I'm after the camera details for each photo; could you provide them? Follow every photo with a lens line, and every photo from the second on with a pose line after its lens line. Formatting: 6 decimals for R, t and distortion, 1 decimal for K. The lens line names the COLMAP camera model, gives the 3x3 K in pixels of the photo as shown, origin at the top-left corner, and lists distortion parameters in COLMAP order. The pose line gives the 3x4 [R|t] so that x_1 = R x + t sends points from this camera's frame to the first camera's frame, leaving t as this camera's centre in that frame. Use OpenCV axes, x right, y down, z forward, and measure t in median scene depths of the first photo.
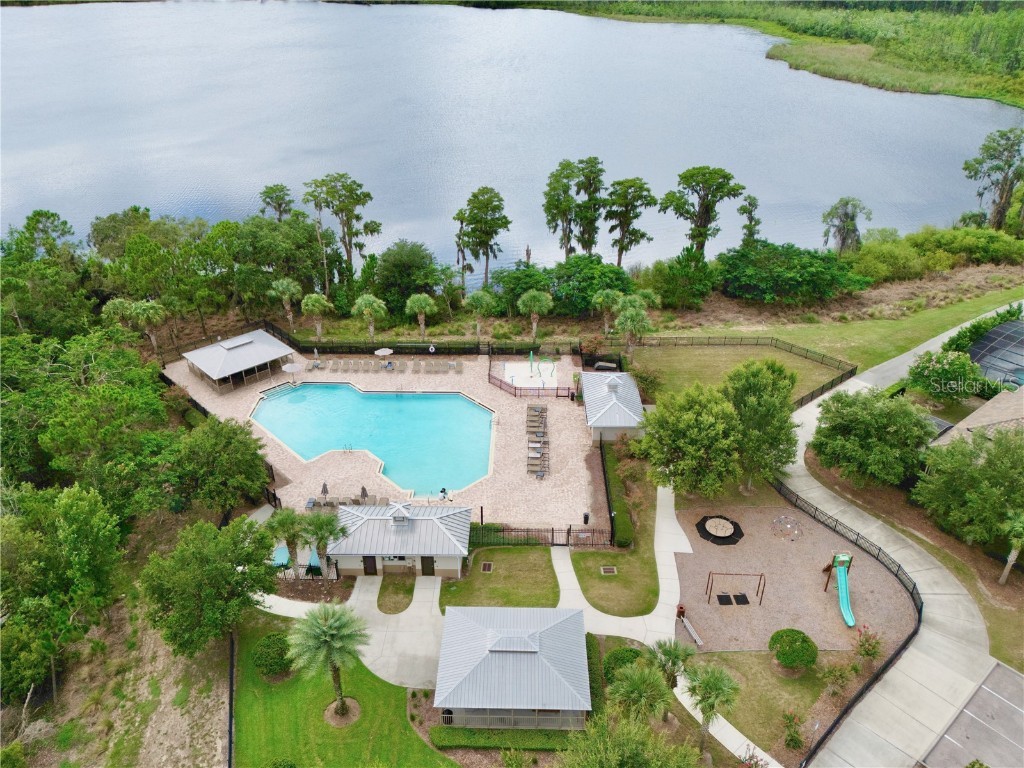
lens RADIAL K [[752.0, 0, 514.1], [0, 752.0, 391.6], [0, 0, 1]] dist [0.076520, -0.072947]
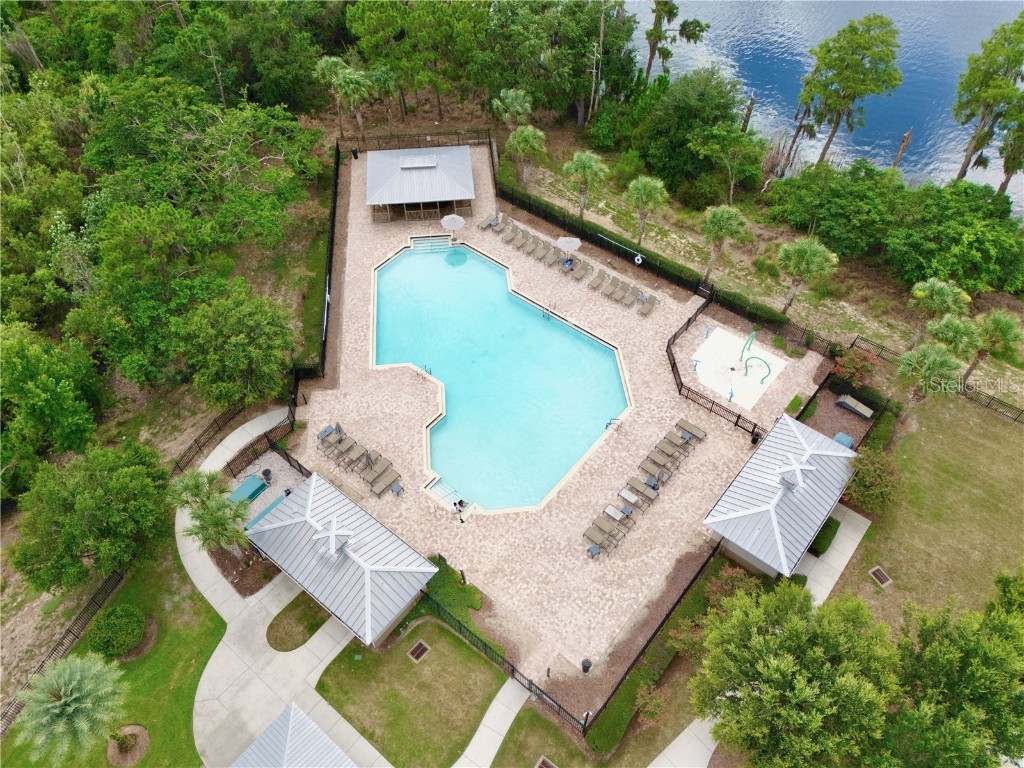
lens RADIAL K [[761.5, 0, 513.2], [0, 761.5, 380.5], [0, 0, 1]] dist [0.063921, -0.052379]
pose [[0.783377, 0.474665, -0.401264, 0.145403], [-0.306987, 0.856832, 0.414243, -0.228622], [0.540443, -0.201326, 0.816939, 0.338044]]
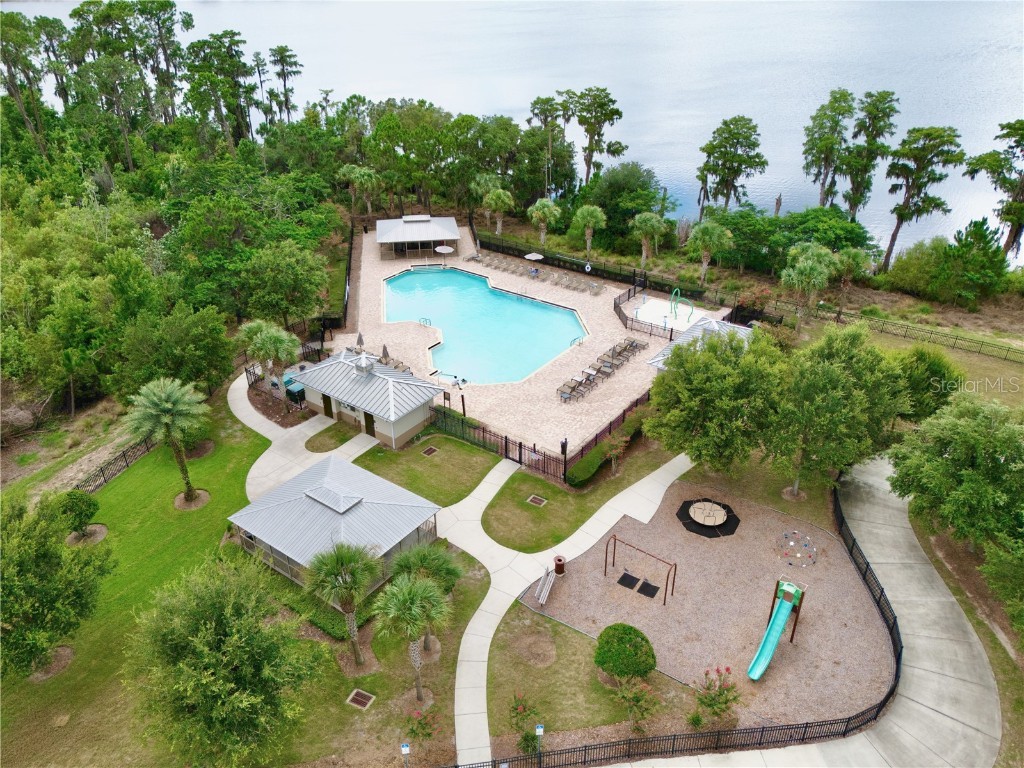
lens RADIAL K [[752.0, 0, 514.1], [0, 752.0, 391.6], [0, 0, 1]] dist [0.076520, -0.072947]
pose [[0.816682, 0.285028, -0.501787, 0.333242], [-0.285783, 0.955161, 0.077431, 0.043795], [0.501357, 0.080166, 0.861519, 0.179322]]
